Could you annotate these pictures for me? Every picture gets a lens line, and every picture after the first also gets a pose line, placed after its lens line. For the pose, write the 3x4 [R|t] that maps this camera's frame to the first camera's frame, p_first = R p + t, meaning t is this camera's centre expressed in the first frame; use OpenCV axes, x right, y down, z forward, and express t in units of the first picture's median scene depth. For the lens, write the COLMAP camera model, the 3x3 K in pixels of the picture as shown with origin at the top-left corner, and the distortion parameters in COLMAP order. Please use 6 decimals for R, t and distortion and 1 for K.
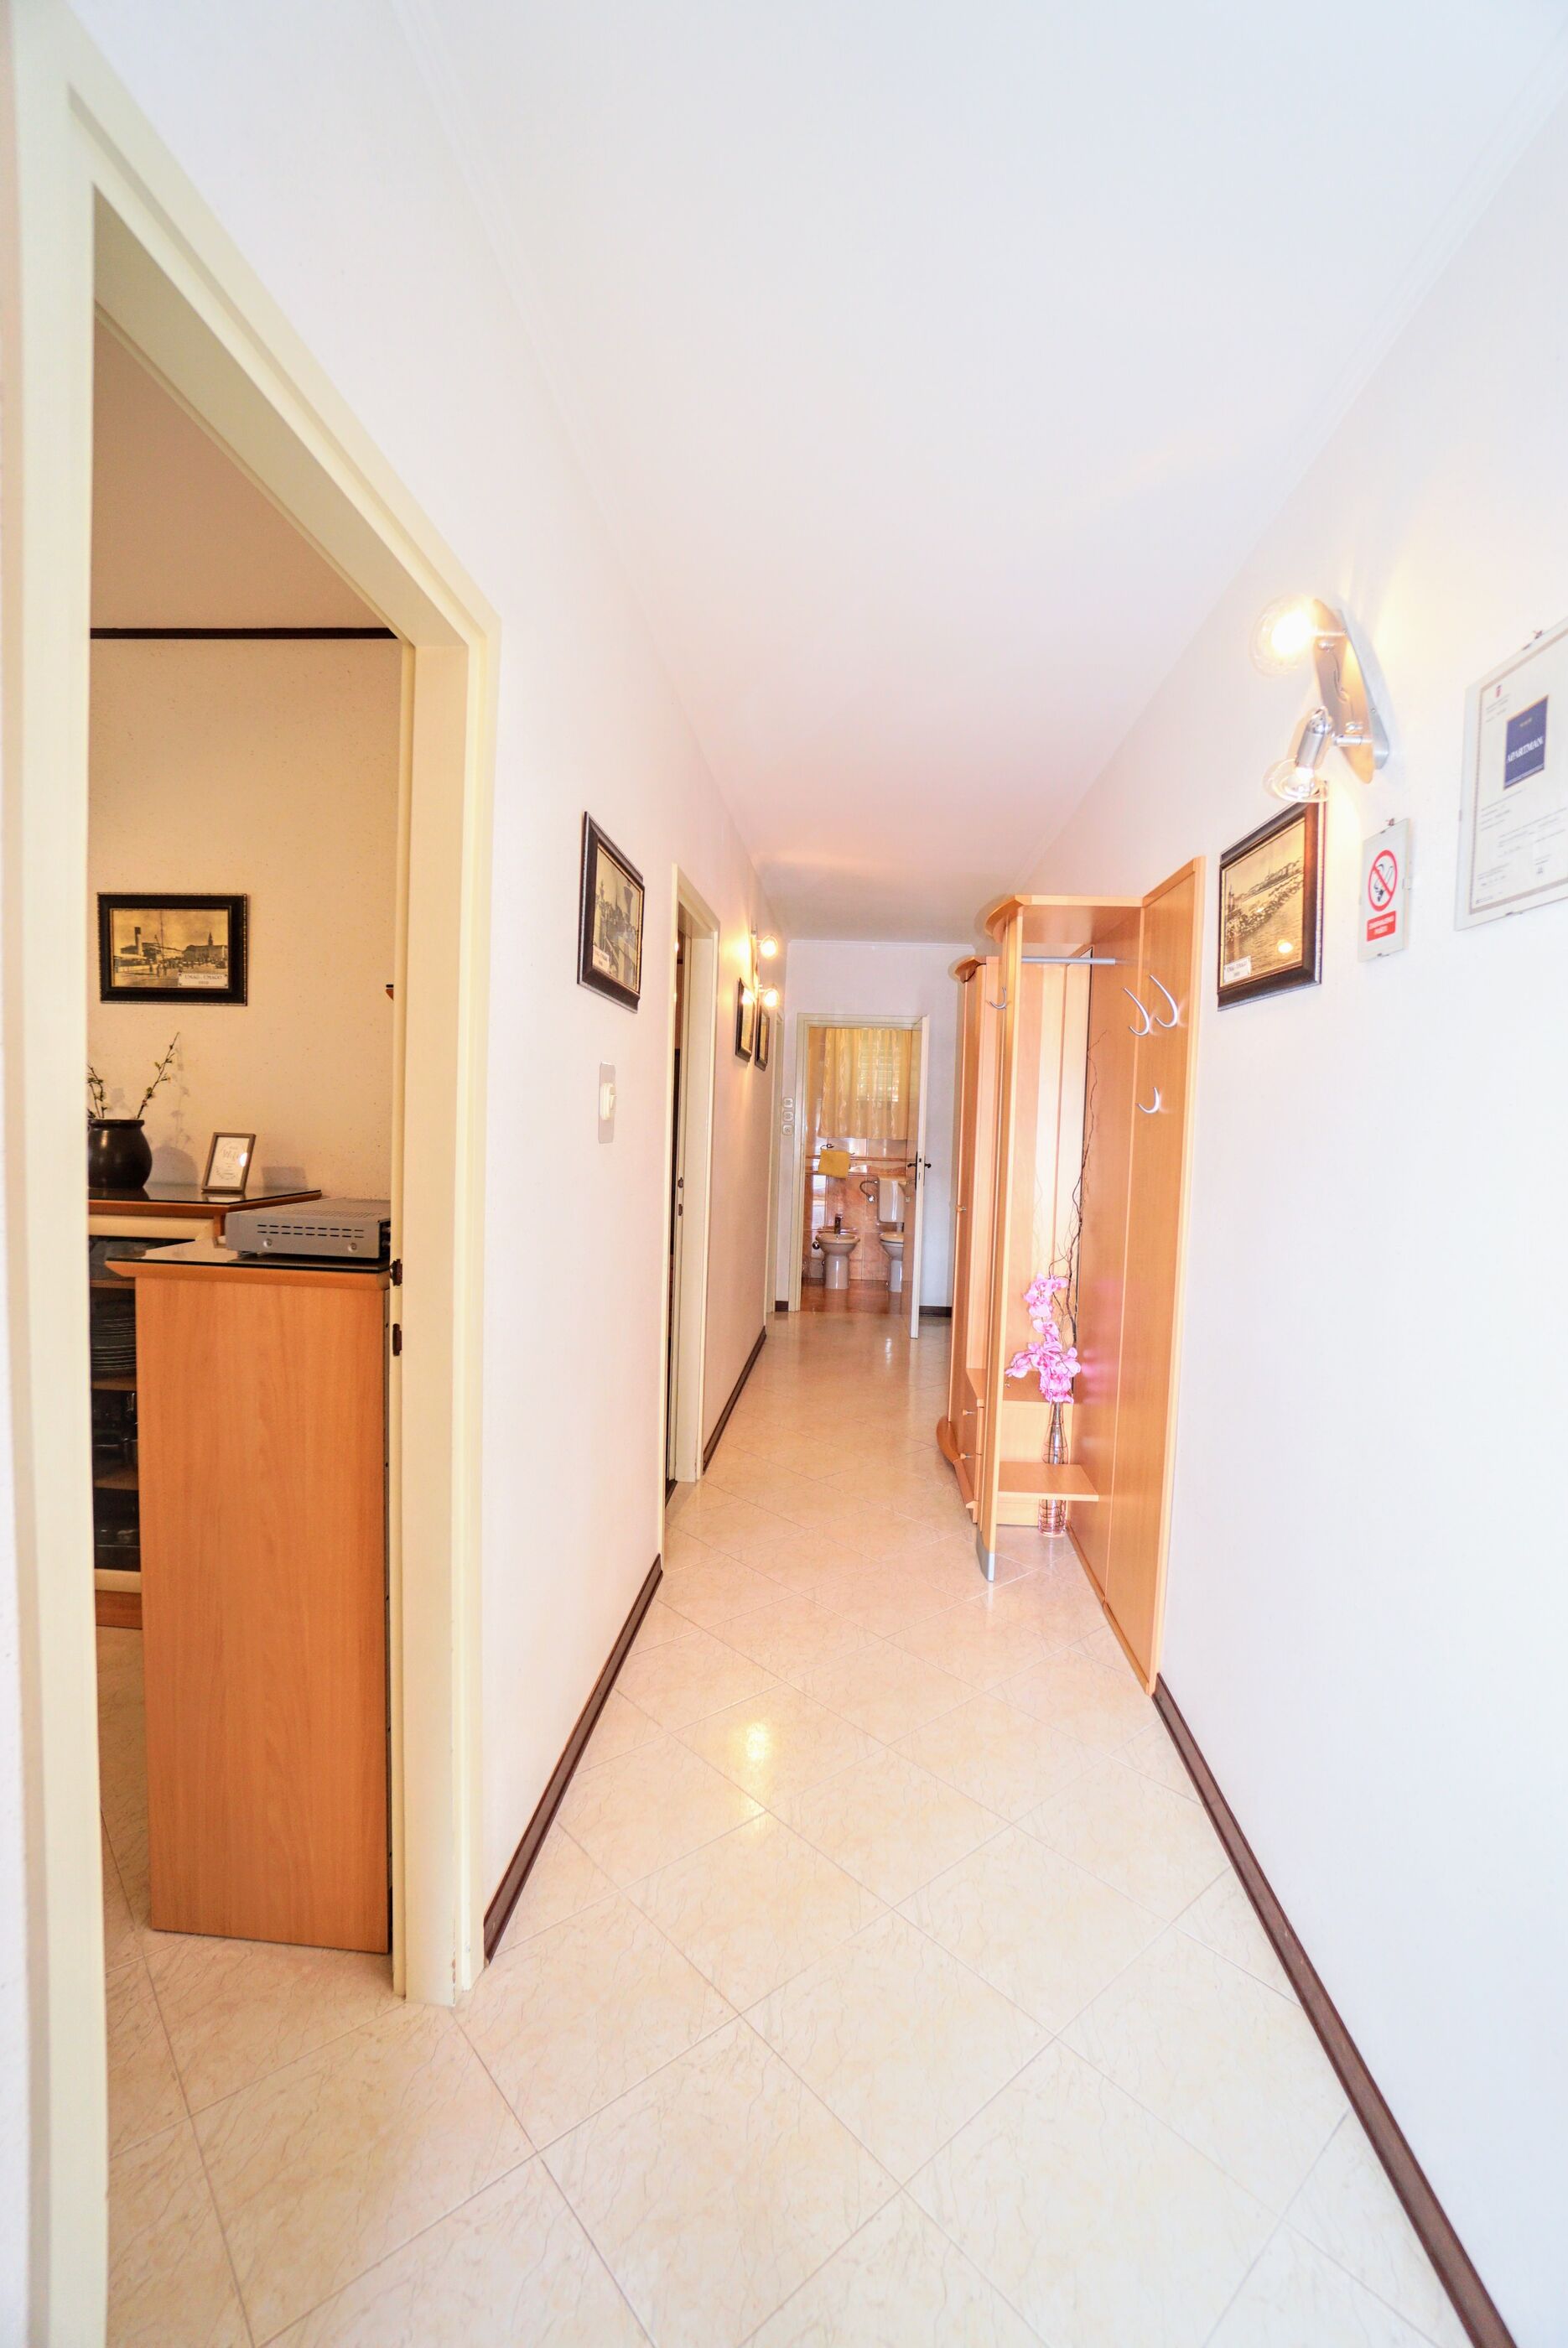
lens RADIAL K [[1035.0, 0, 767.0], [0, 1035.0, 1173.6], [0, 0, 1]] dist [-0.060980, 0.021425]
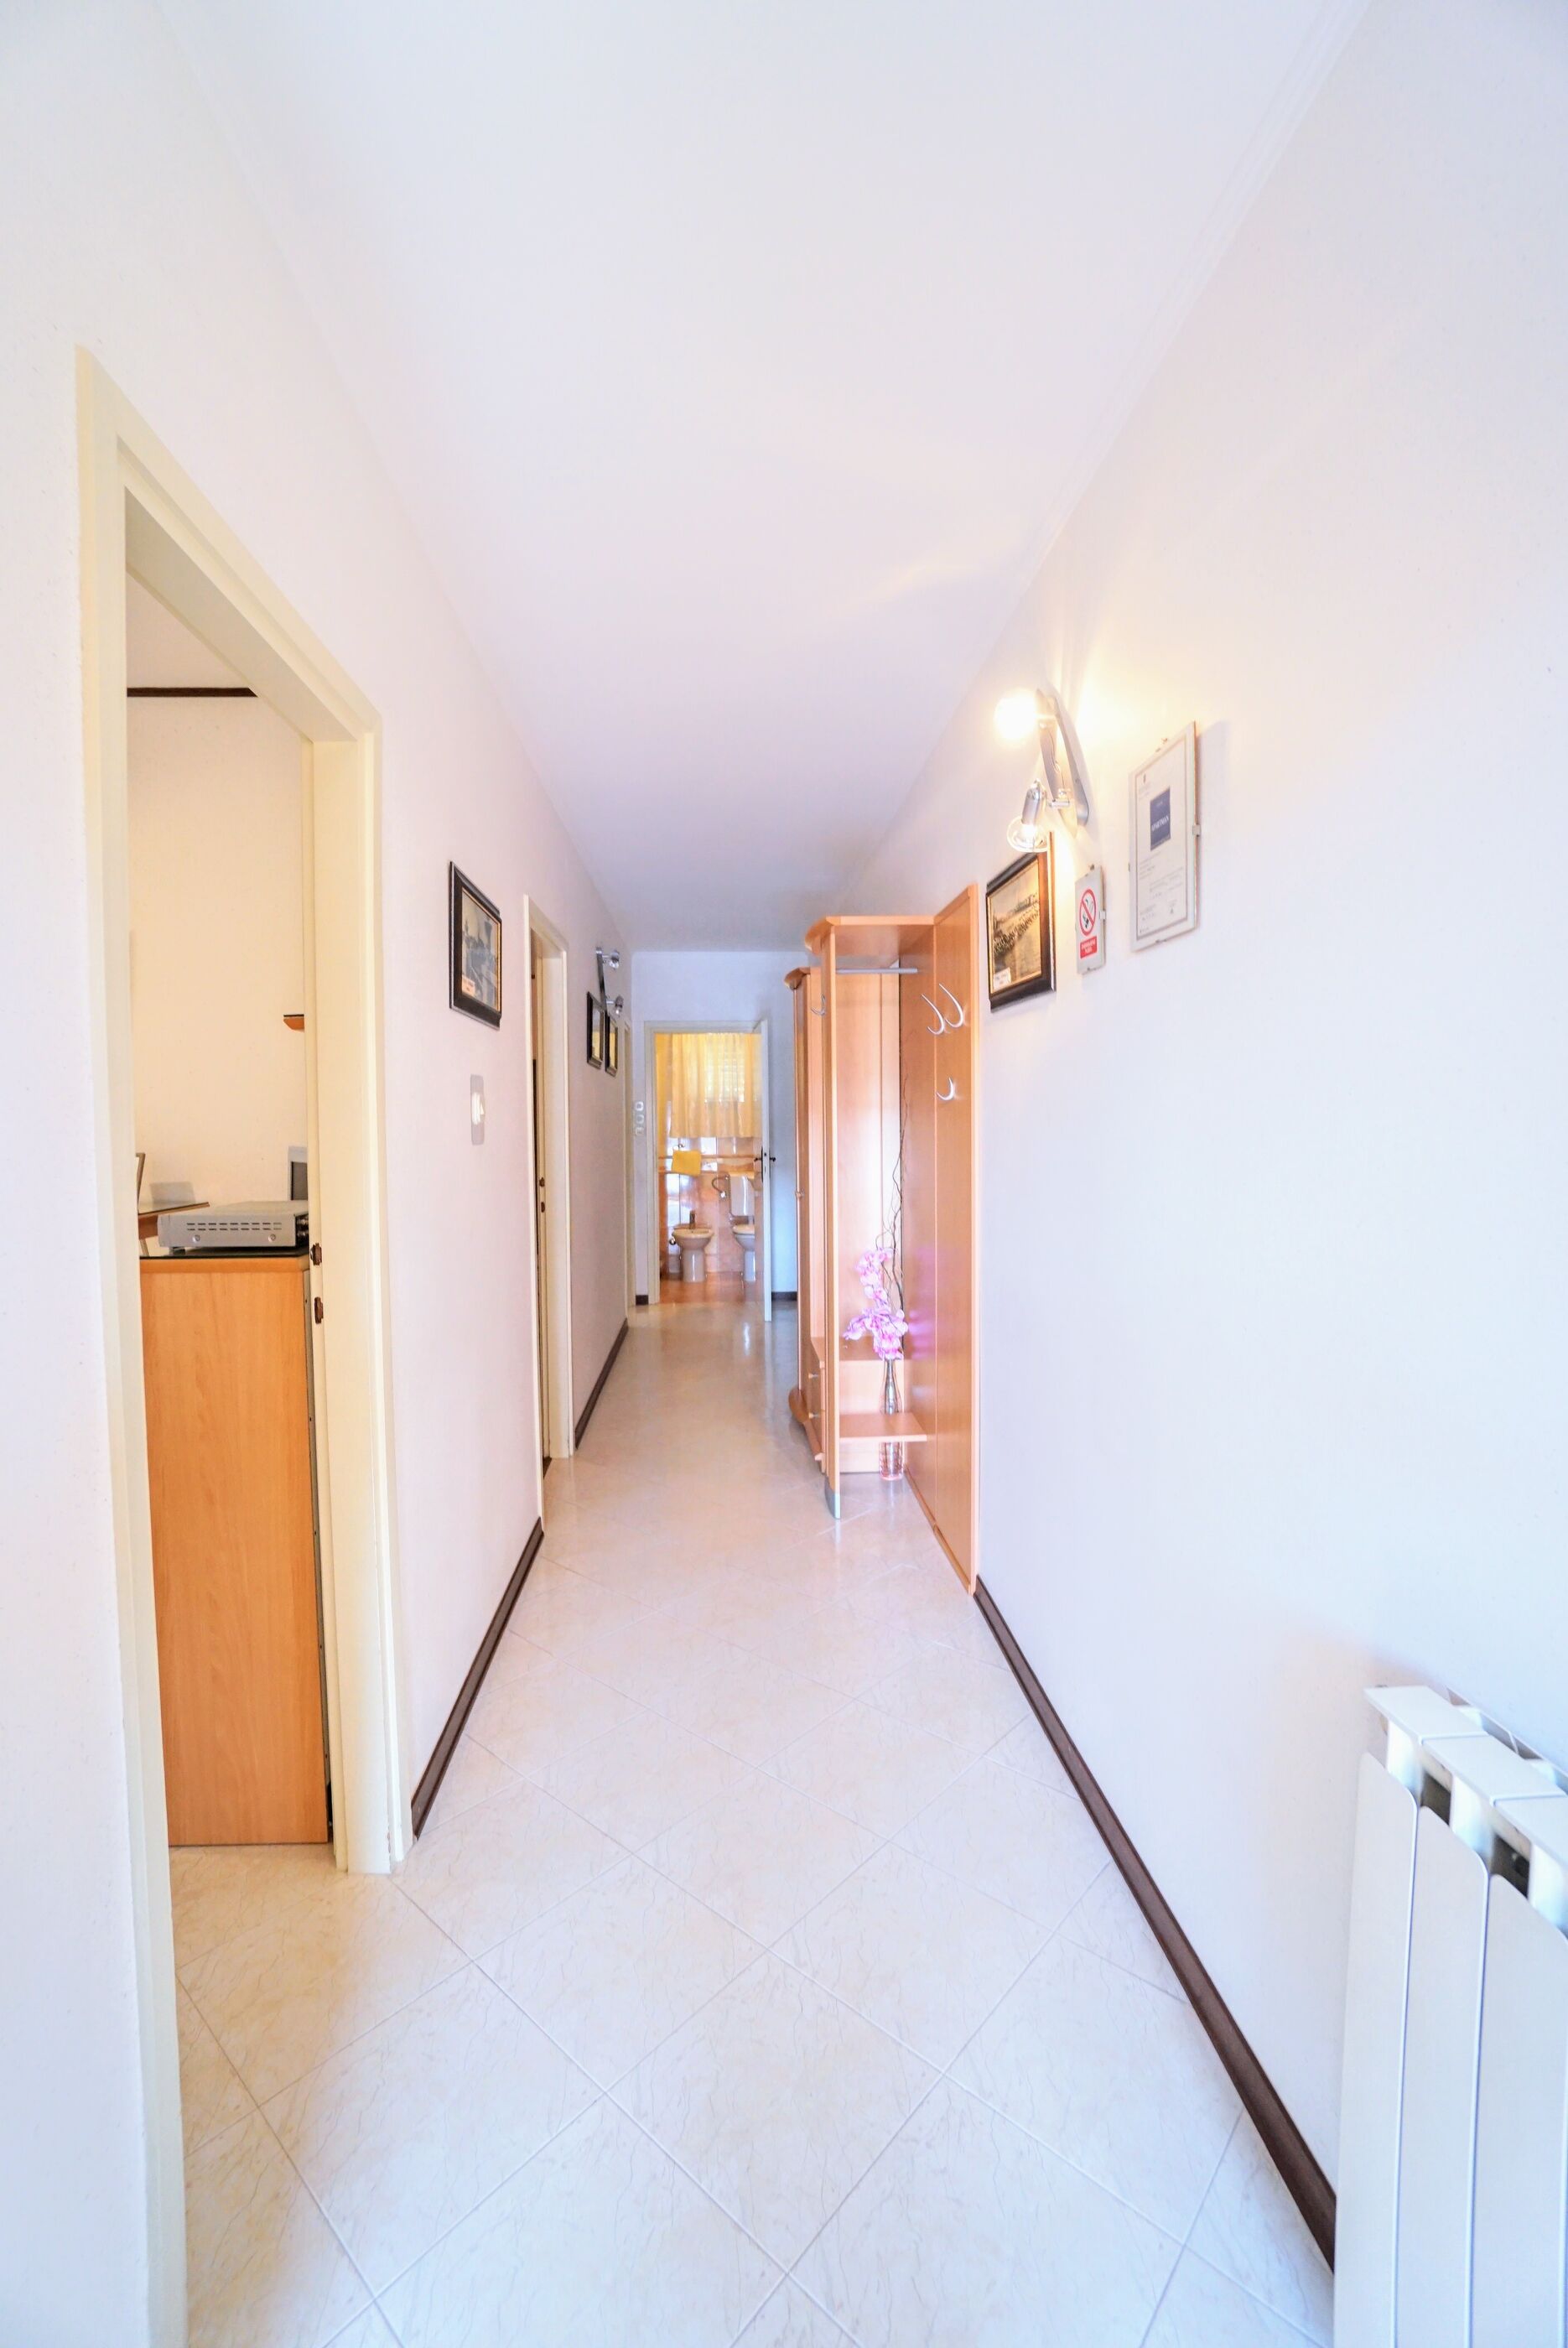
lens RADIAL K [[1035.0, 0, 753.0], [0, 1035.0, 1156.9], [0, 0, 1]] dist [-0.060980, 0.021425]
pose [[0.990972, -0.046083, 0.125902, 0.001485], [0.048520, 0.998688, -0.016356, 0.017716], [-0.124983, 0.022317, 0.991908, -0.177738]]
